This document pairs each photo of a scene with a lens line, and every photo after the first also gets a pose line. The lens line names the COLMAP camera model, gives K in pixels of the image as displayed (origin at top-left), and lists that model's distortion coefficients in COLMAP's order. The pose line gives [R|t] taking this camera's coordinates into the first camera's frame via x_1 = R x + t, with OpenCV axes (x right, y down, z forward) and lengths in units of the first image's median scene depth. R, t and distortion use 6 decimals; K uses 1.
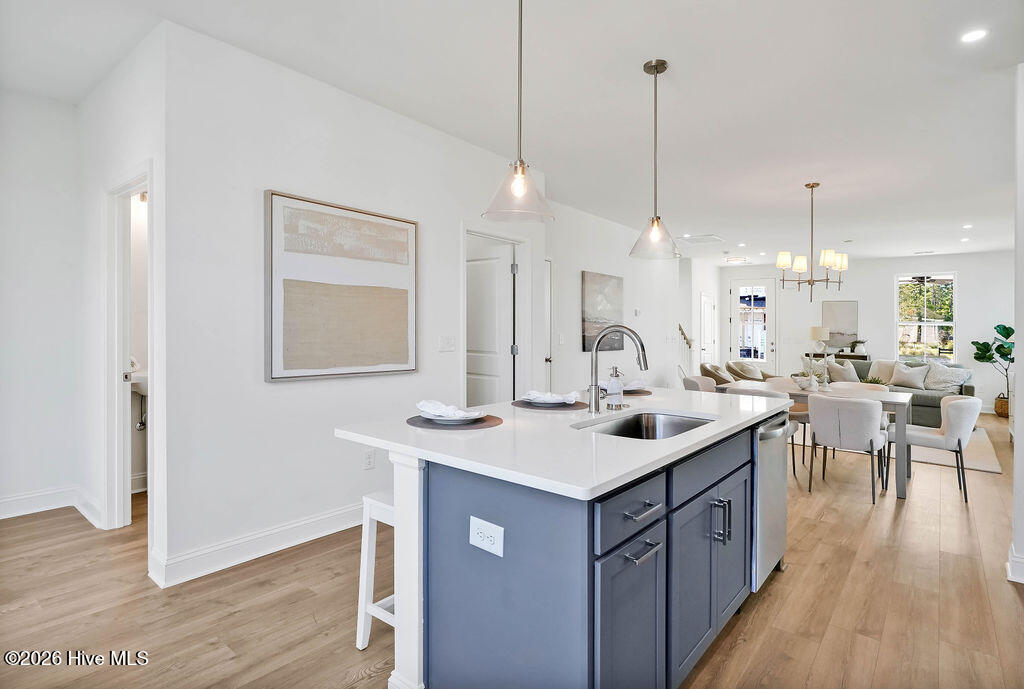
lens RADIAL K [[528.6, 0, 512.9], [0, 528.6, 314.1], [0, 0, 1]] dist [0.001330, 0.000512]
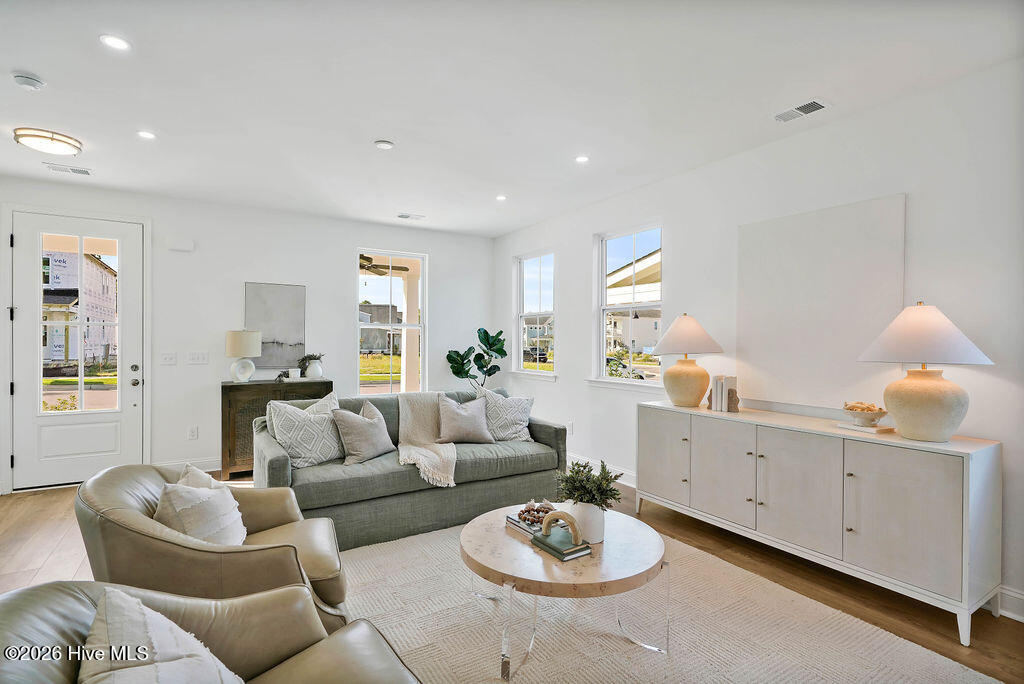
lens RADIAL K [[492.4, 0, 511.2], [0, 492.4, 343.5], [0, 0, 1]] dist [-0.004254, -0.001099]
pose [[0.323131, -0.024695, 0.946032, 0.250211], [-0.023488, 0.999142, 0.034104, 0.016670], [-0.946063, -0.033241, 0.322273, 0.703763]]
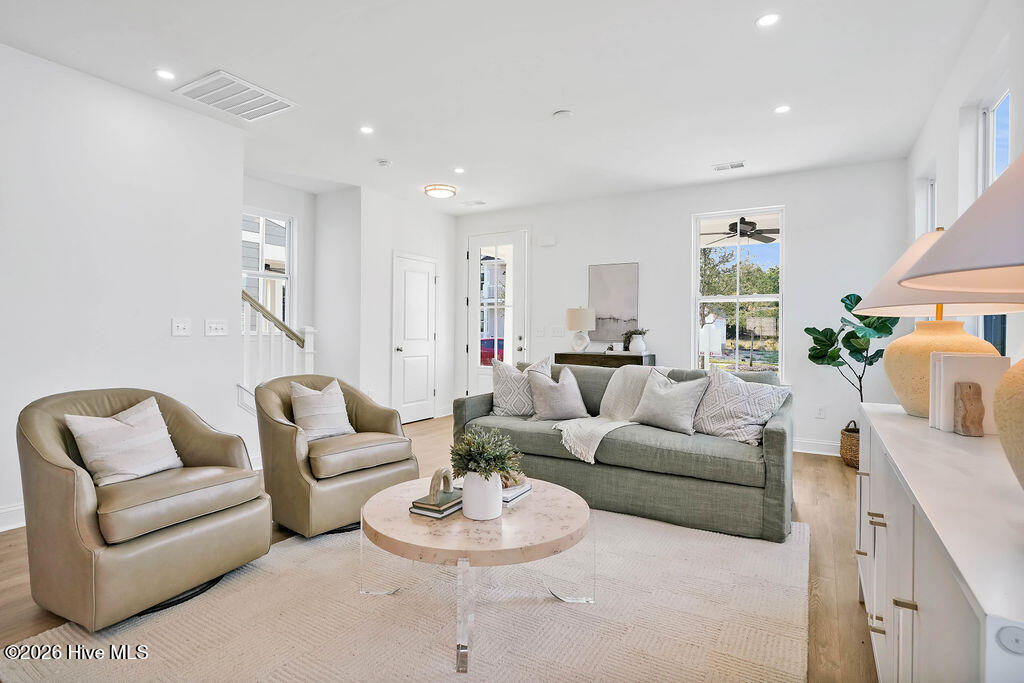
lens RADIAL K [[525.1, 0, 510.3], [0, 525.1, 332.4], [0, 0, 1]] dist [0.001422, -0.000094]
pose [[0.988465, -0.011986, 0.150971, 0.484812], [0.007205, 0.999456, 0.032179, 0.037546], [-0.151275, -0.030720, 0.988014, 0.511119]]
